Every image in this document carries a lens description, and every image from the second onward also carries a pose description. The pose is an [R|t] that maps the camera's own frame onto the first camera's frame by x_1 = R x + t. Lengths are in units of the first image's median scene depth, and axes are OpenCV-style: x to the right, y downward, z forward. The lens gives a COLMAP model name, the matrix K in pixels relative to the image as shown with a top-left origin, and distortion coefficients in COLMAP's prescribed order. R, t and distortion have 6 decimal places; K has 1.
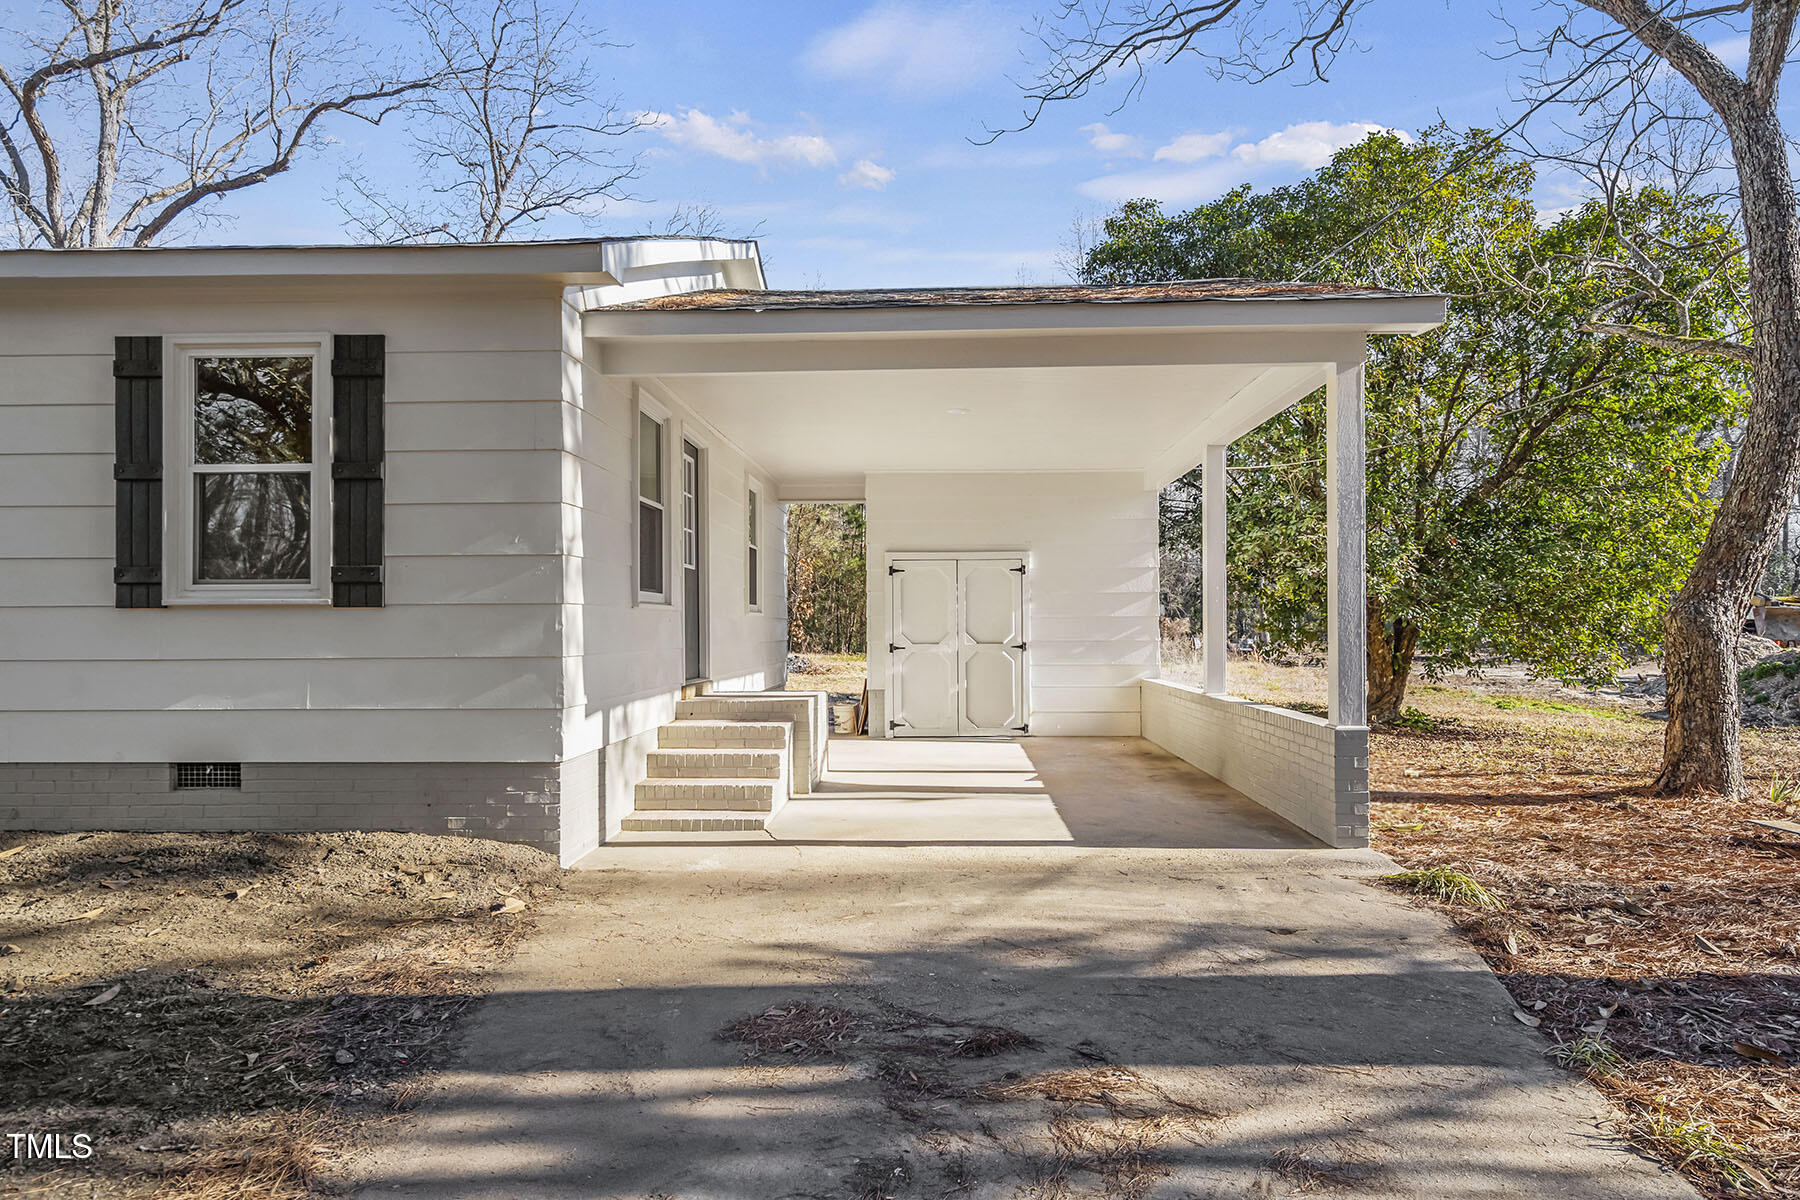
lens RADIAL K [[1031.3, 0, 904.3], [0, 1031.3, 614.3], [0, 0, 1]] dist [0.000366, 0.001559]
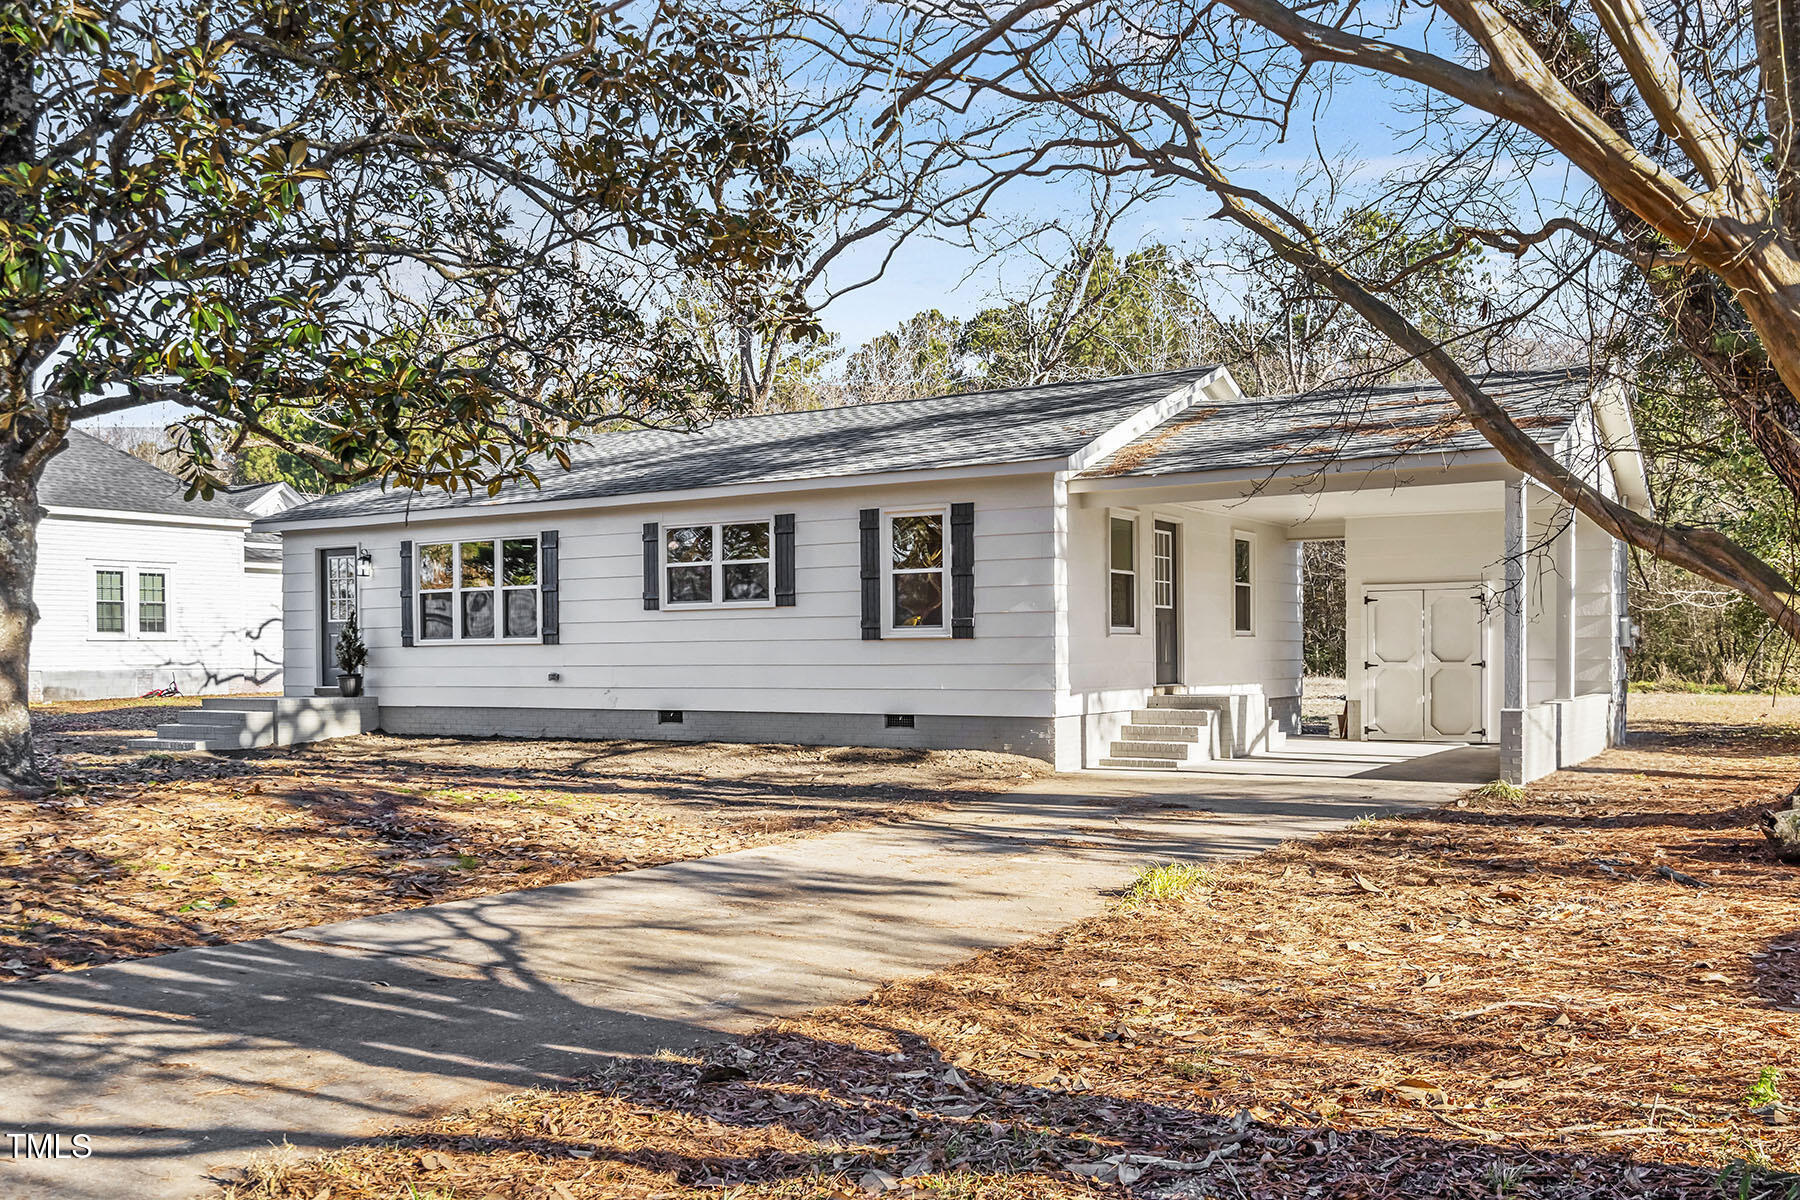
lens RADIAL K [[1514.9, 0, 901.1], [0, 1514.9, 611.2], [0, 0, 1]] dist [0.073490, 0.006975]
pose [[0.856075, -0.016468, -0.516589, 0.859771], [0.009845, 0.999830, -0.015558, -0.014737], [0.516757, 0.008233, 0.856092, -1.531804]]
